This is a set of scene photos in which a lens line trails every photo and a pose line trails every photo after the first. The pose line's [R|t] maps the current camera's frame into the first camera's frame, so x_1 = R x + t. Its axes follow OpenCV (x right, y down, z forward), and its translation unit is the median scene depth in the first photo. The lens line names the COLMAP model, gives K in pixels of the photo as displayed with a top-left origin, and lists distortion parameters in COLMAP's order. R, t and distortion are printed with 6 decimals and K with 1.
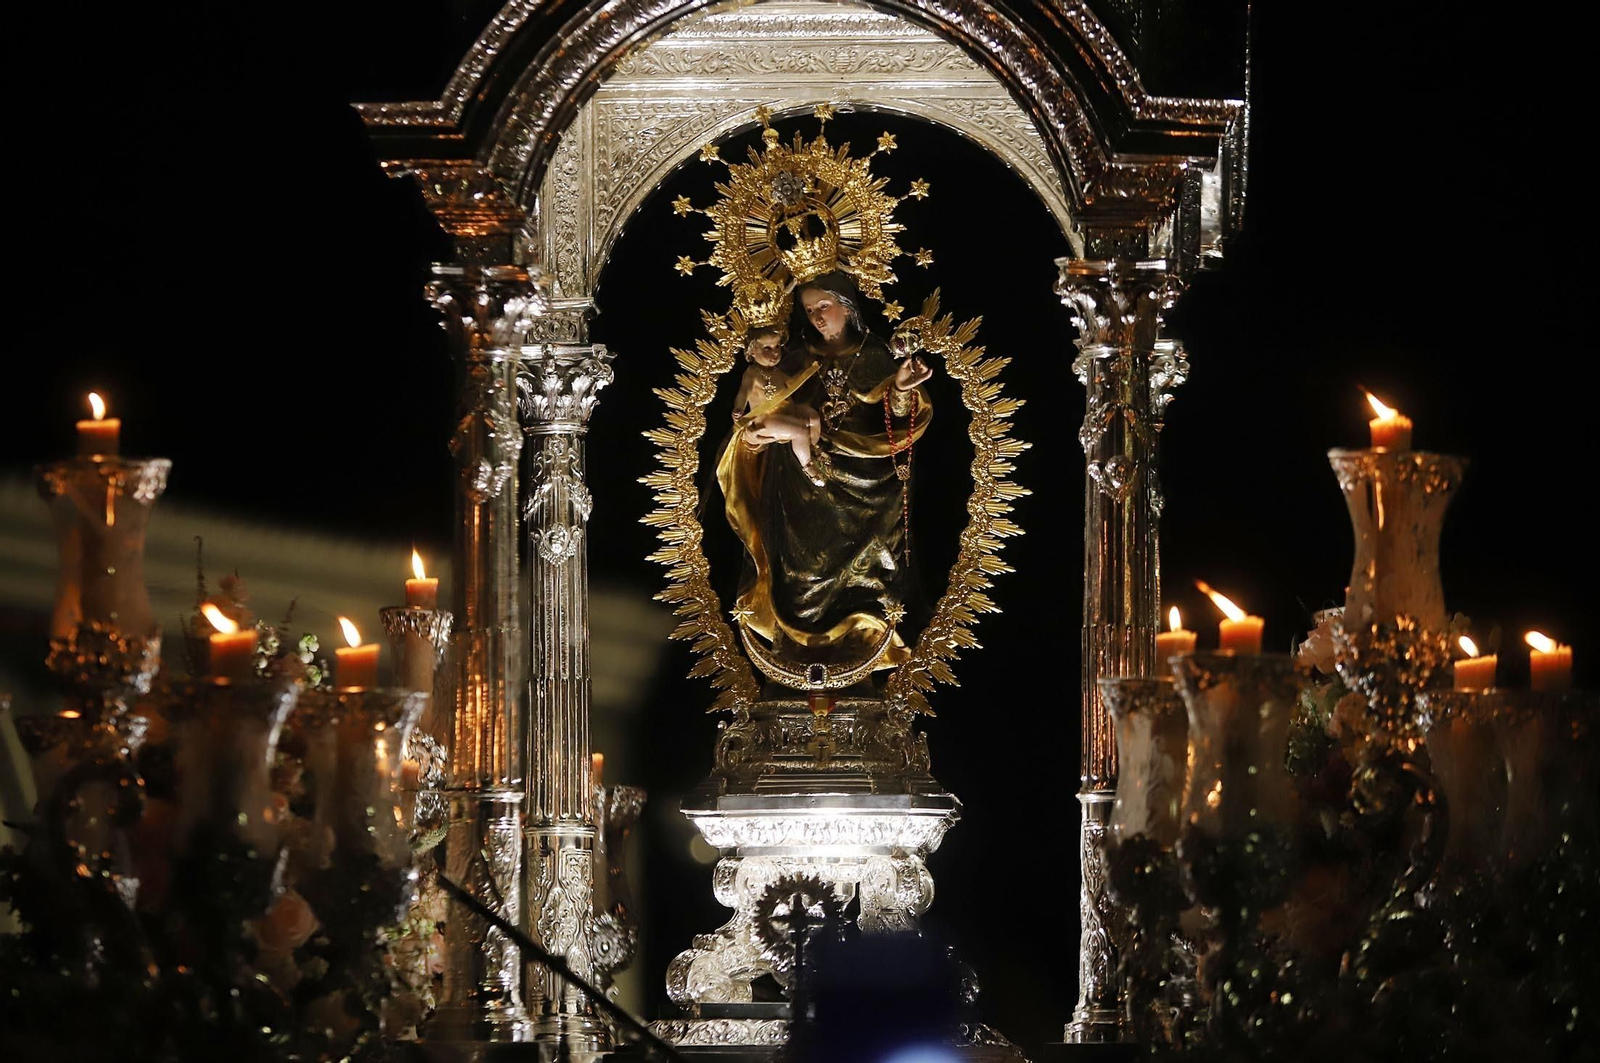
lens RADIAL K [[6878.0, 0, 800.0], [0, 6878.0, 531.5], [0, 0, 1]] dist [0.146728, 0.837414]
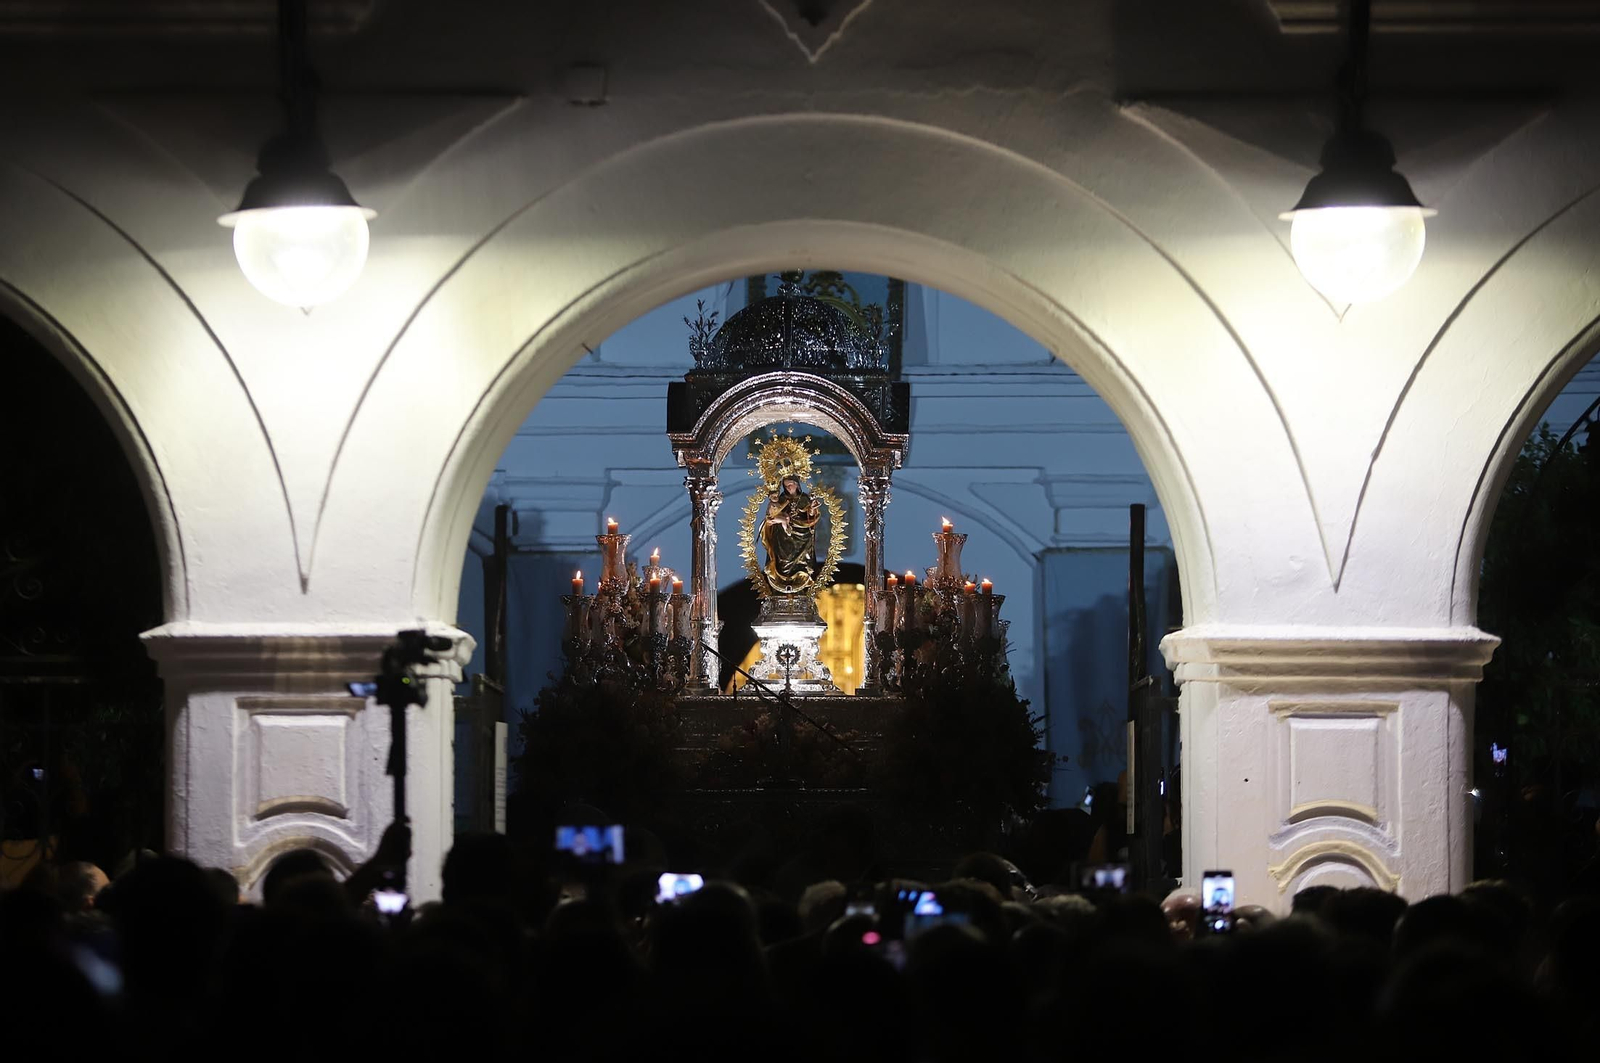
lens RADIAL K [[6878.0, 0, 800.0], [0, 6878.0, 531.5], [0, 0, 1]] dist [0.146728, 0.837414]
pose [[0.998422, 0.001560, 0.056127, -0.191489], [-0.002660, 0.999806, 0.019527, -0.078294], [-0.056085, -0.019645, 0.998233, -2.555113]]
